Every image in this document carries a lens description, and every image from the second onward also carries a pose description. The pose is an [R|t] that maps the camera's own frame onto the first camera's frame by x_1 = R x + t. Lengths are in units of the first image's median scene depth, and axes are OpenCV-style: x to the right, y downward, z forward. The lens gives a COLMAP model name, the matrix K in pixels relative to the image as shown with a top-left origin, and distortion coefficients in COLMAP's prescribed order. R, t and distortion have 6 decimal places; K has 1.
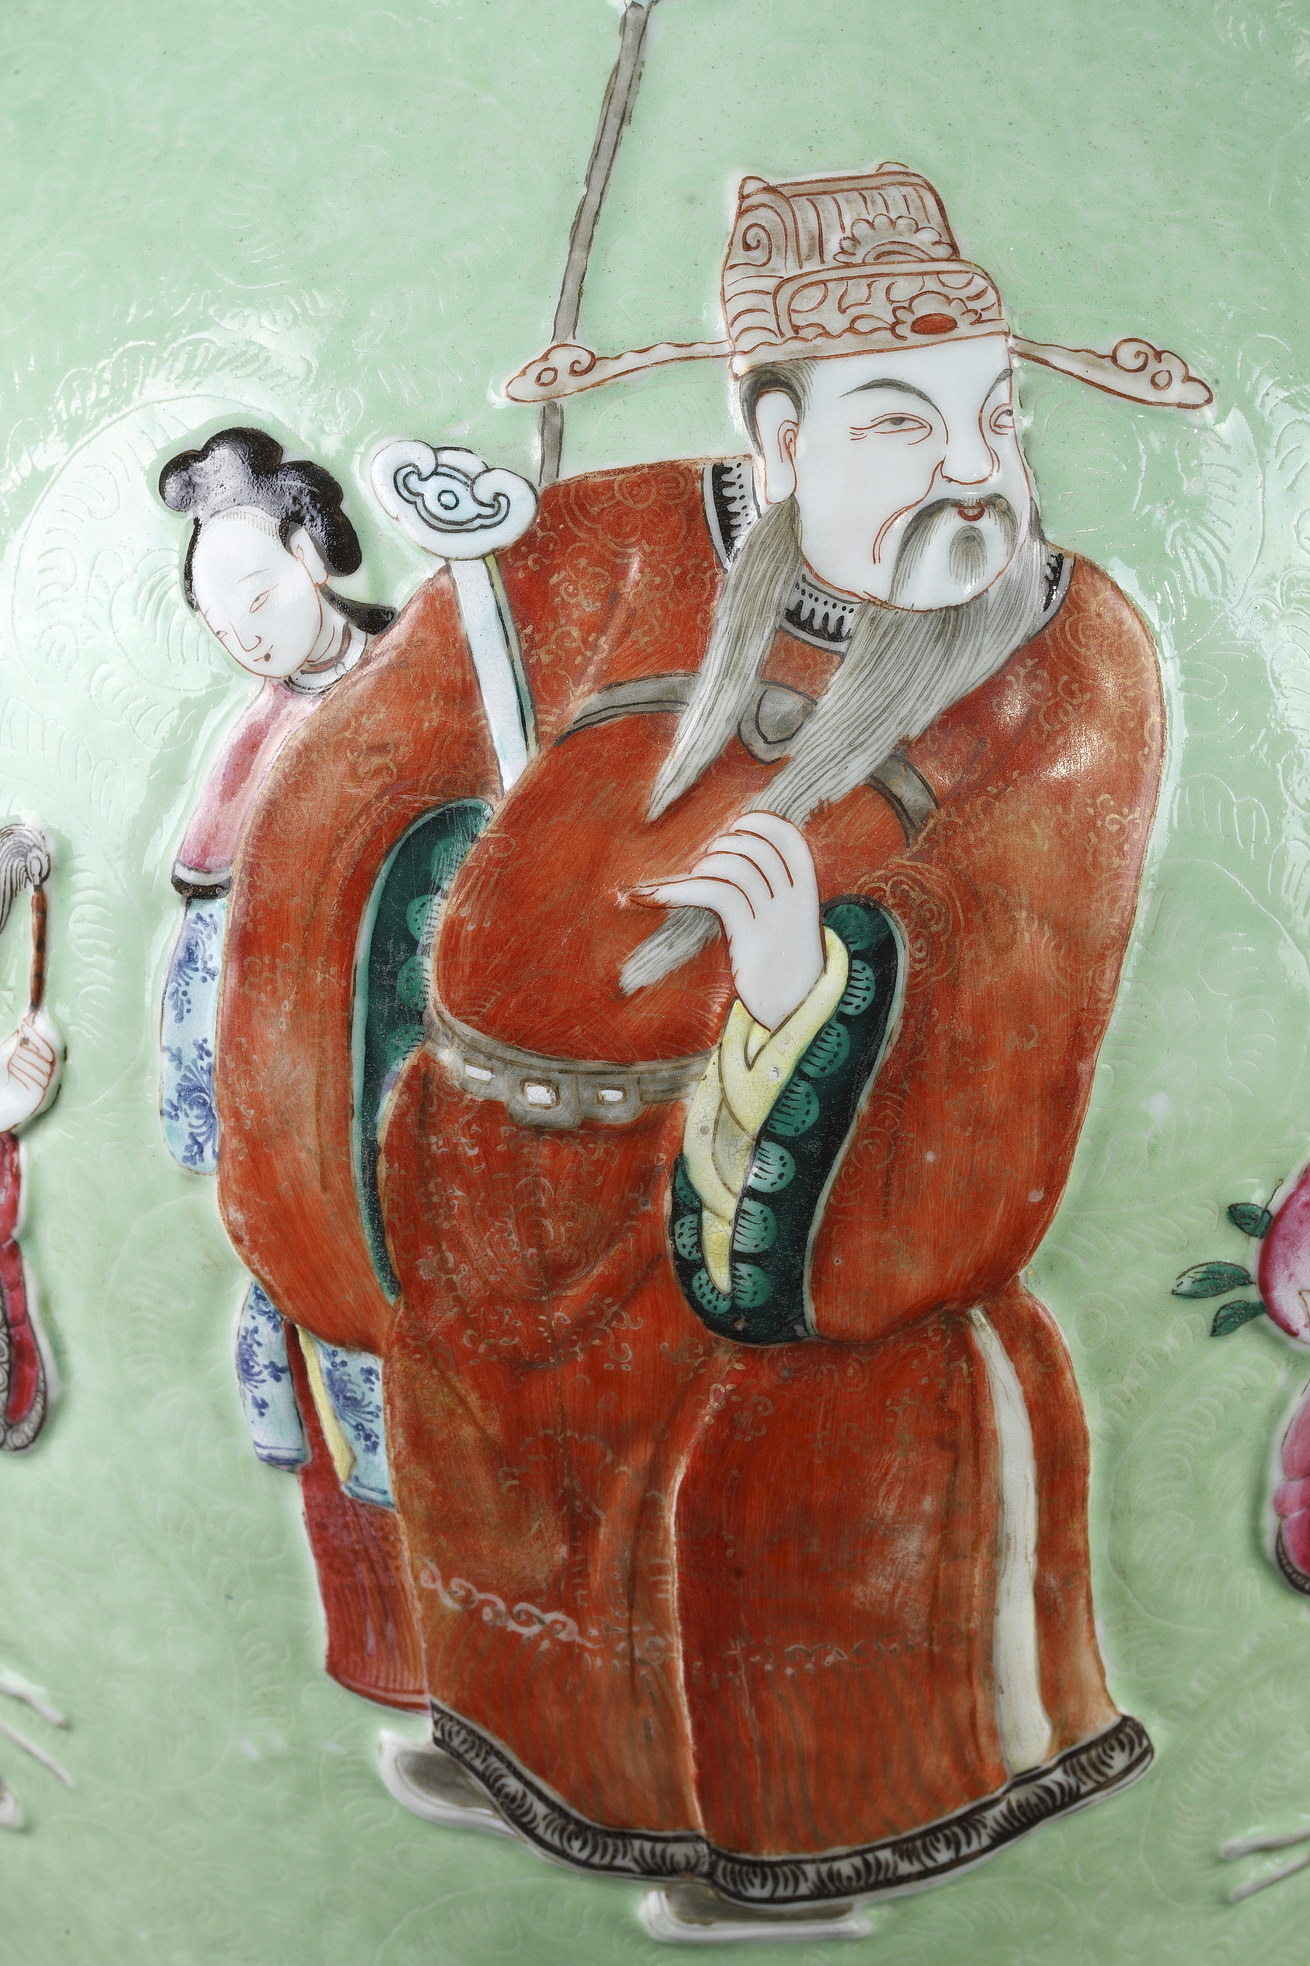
lens RADIAL K [[5821.6, 0, 656.7], [0, 5821.6, 920.8], [0, 0, 1]] dist [0.177239, 2.135696]
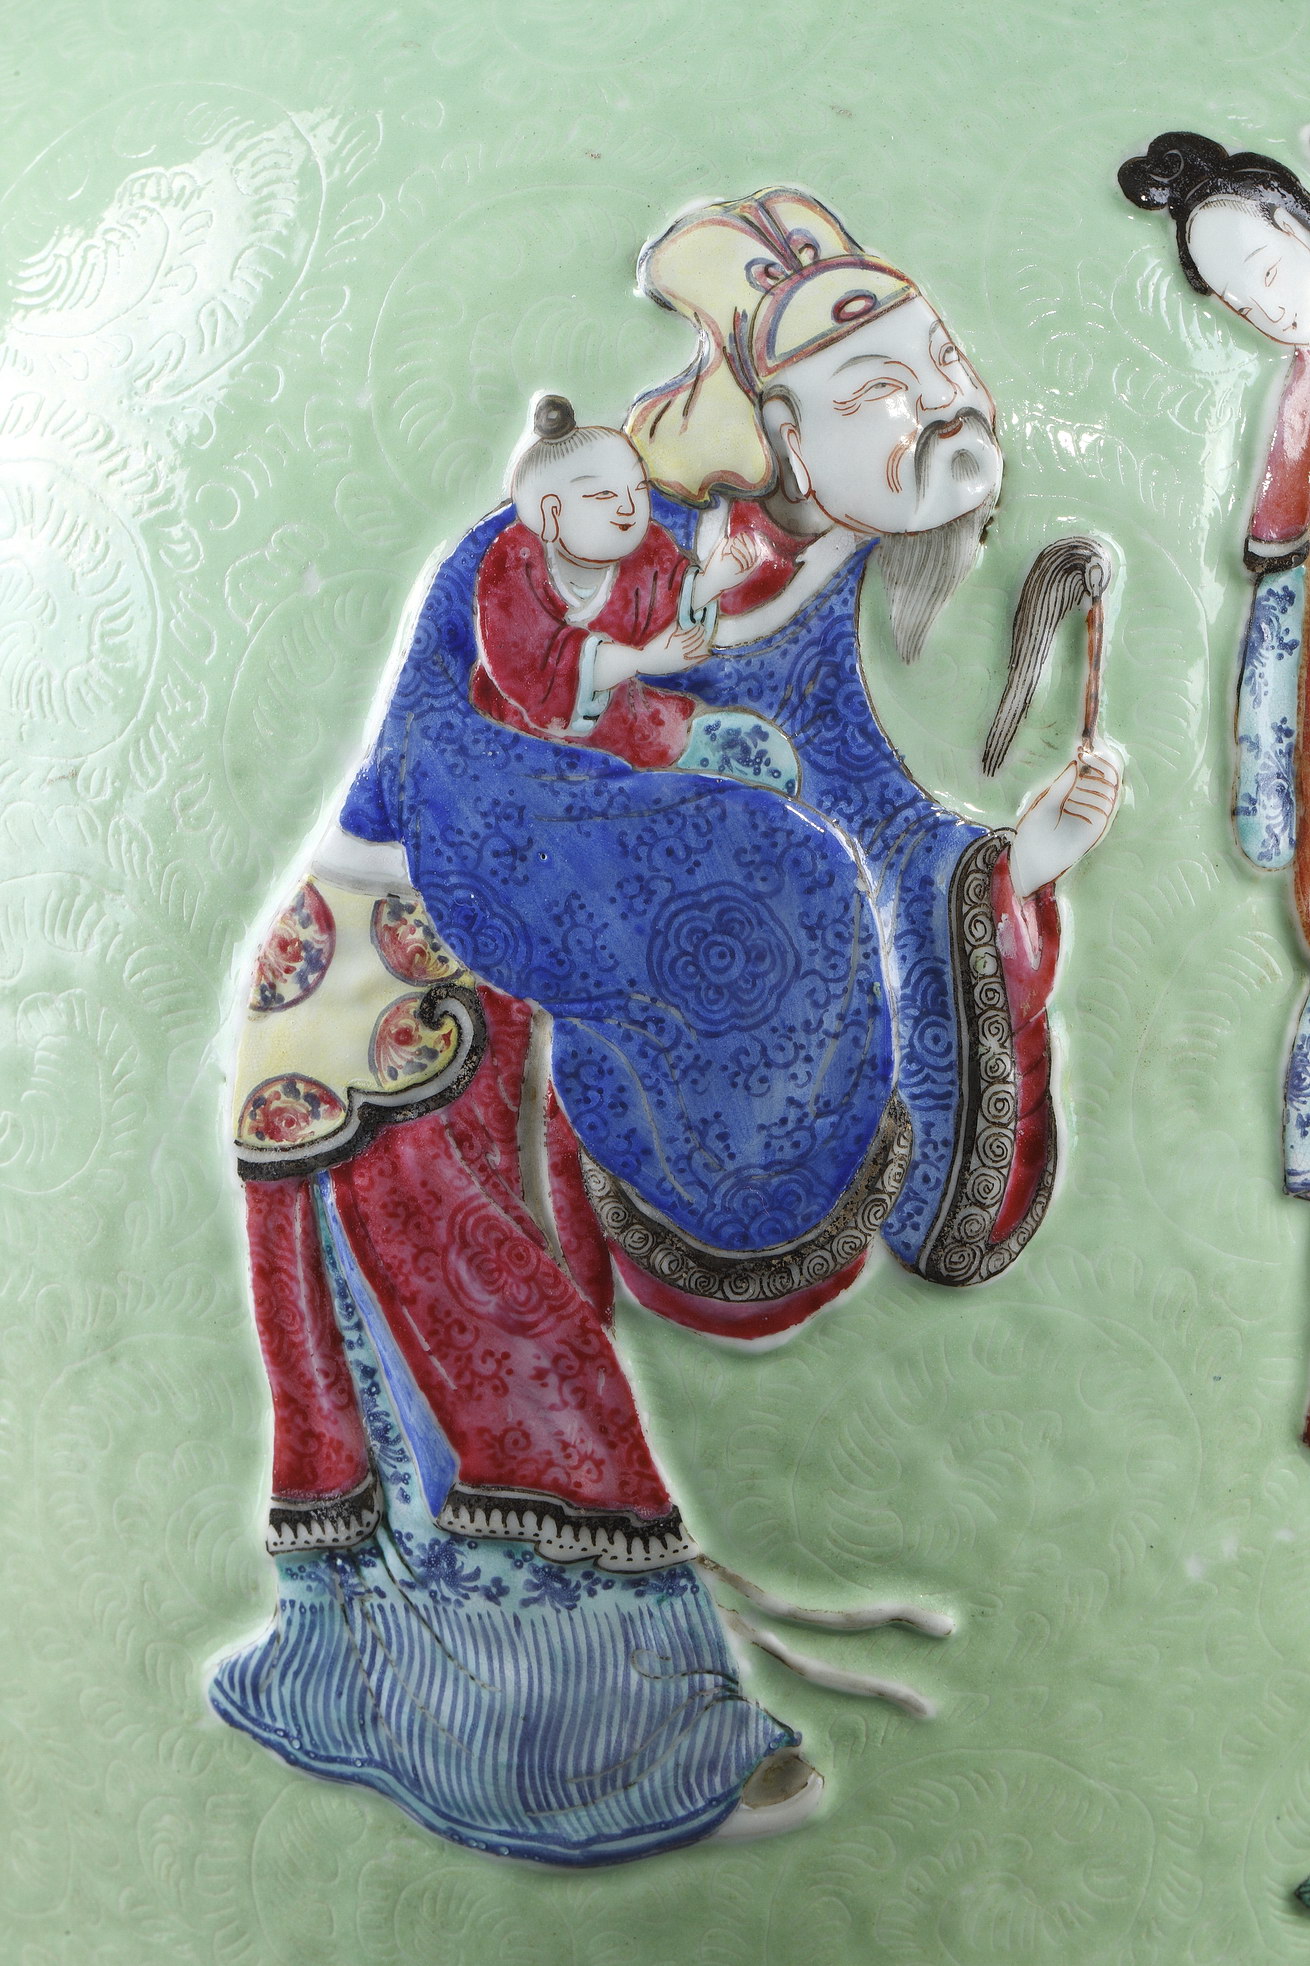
lens RADIAL K [[5821.6, 0, 656.7], [0, 5821.6, 920.8], [0, 0, 1]] dist [0.177239, 2.135696]
pose [[0.674663, -0.068210, 0.734968, -0.880018], [0.279165, 0.945339, -0.168525, 0.189875], [-0.683299, 0.318875, 0.656827, 0.426676]]
